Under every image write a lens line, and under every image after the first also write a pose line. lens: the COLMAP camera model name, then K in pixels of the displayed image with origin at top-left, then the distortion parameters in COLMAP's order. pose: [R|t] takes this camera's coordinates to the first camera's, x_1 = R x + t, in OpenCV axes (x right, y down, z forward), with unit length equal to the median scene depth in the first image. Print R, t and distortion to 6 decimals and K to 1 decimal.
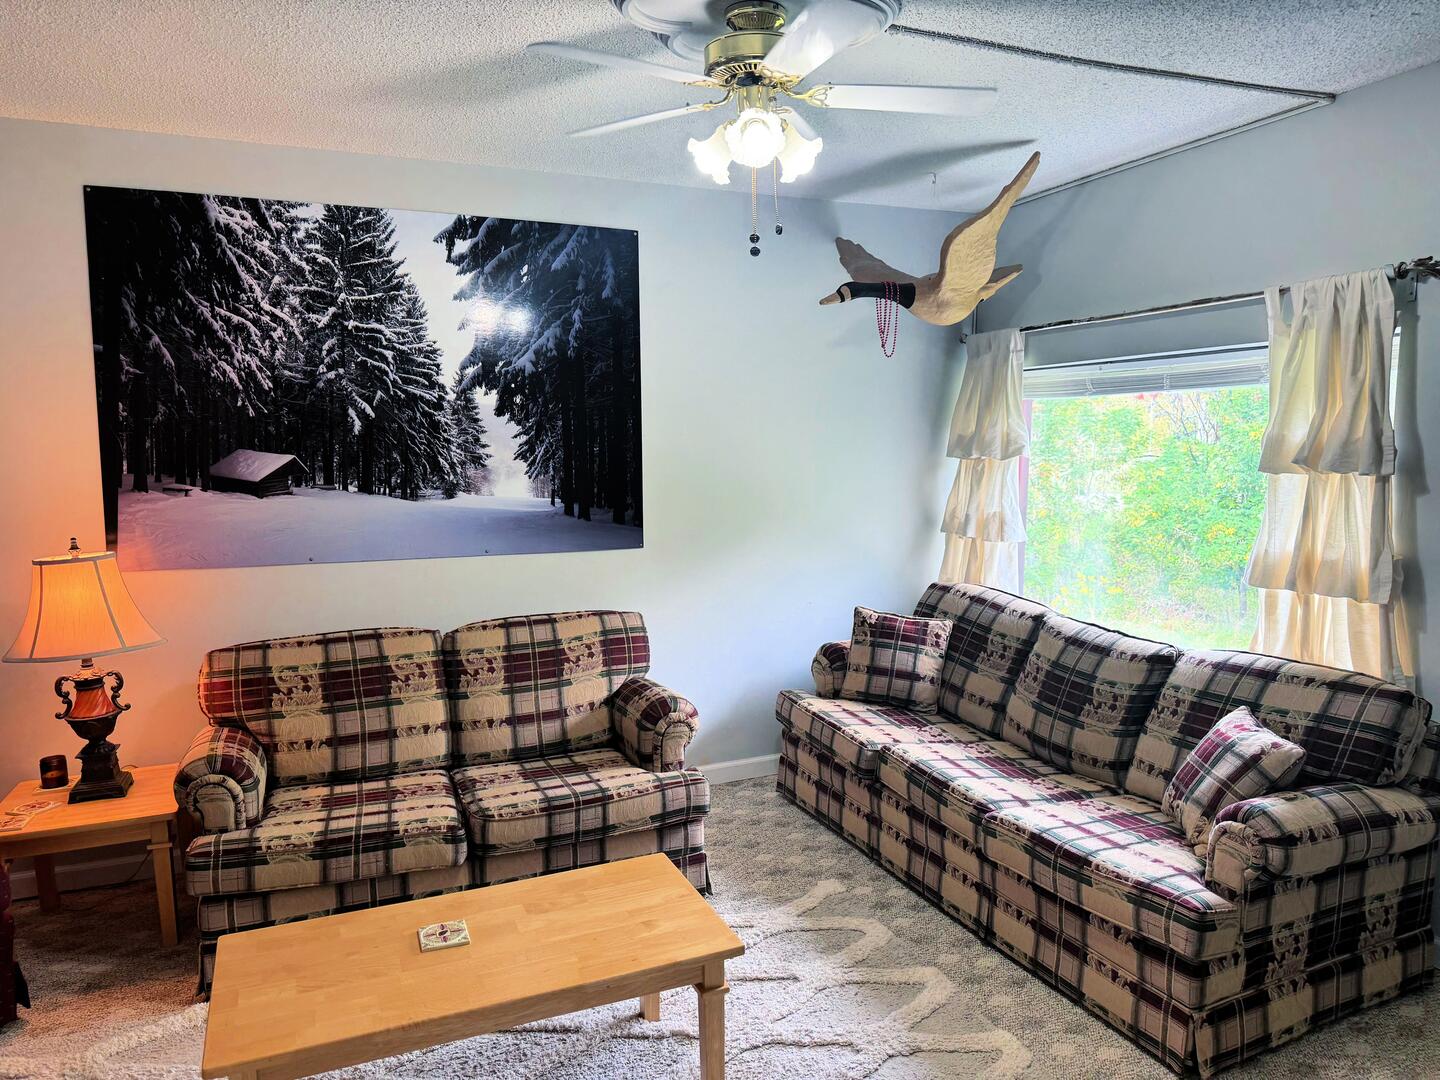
lens RADIAL K [[1007.2, 0, 719.6], [0, 1007.2, 535.2], [0, 0, 1]] dist [0.089764, -0.109001]
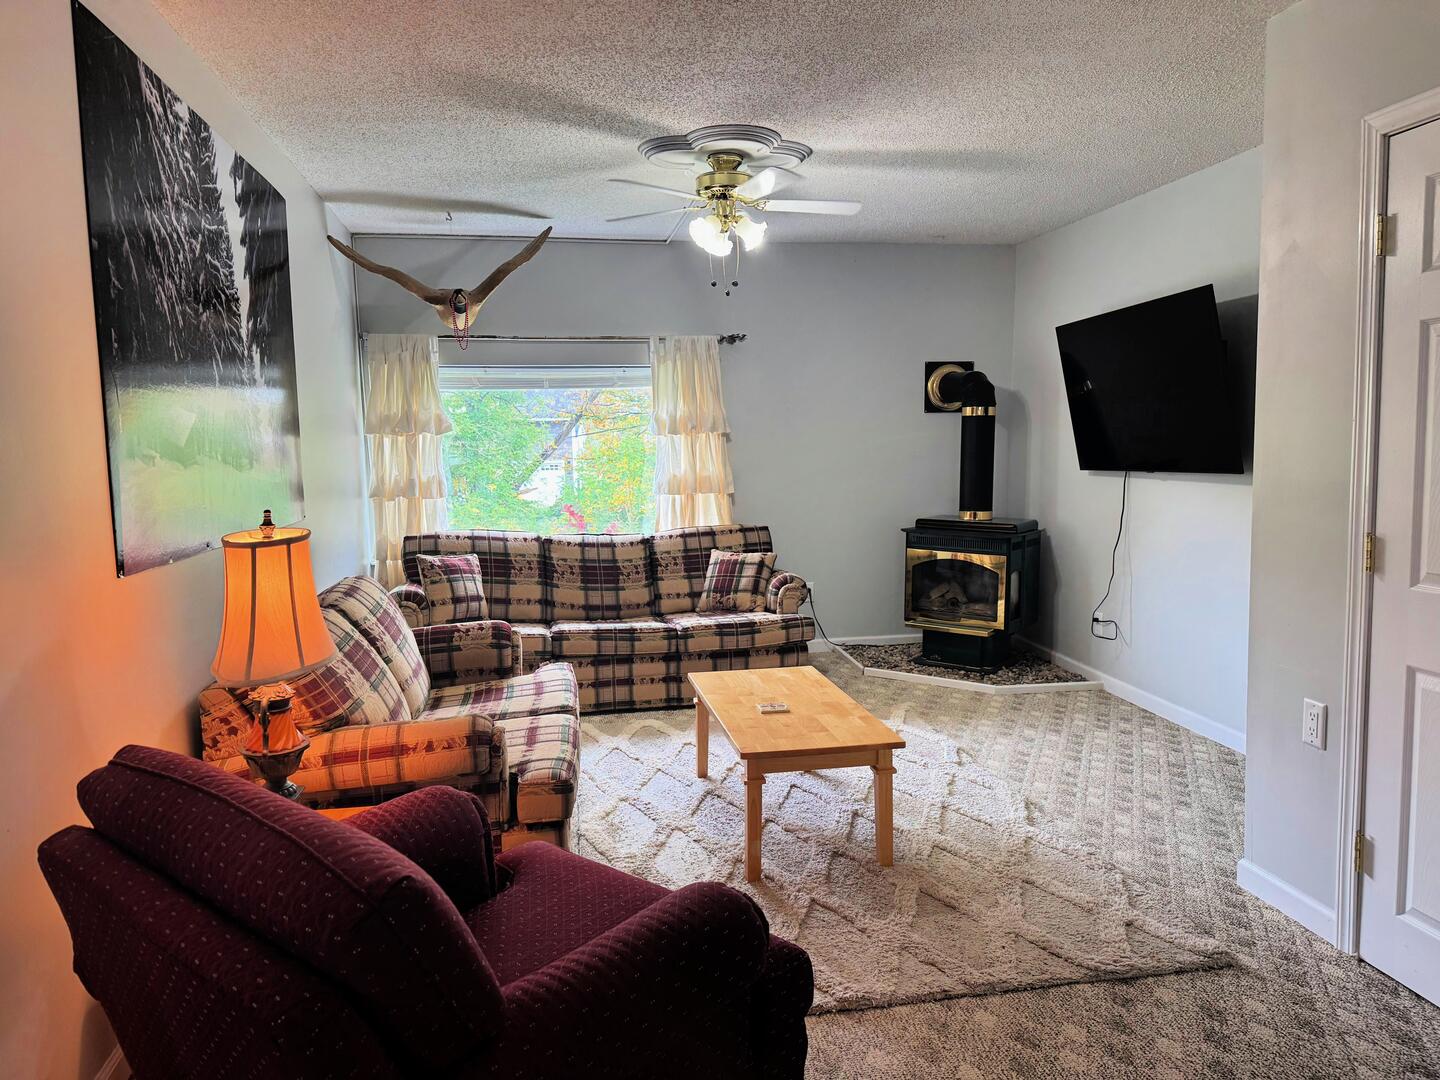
lens RADIAL K [[1007.2, 0, 723.6], [0, 1007.2, 542.6], [0, 0, 1]] dist [0.089764, -0.109001]
pose [[0.213758, -0.098740, 0.971884, -1.144171], [0.115202, 0.990484, 0.075292, 0.007802], [-0.970070, 0.095869, 0.223099, 0.449198]]
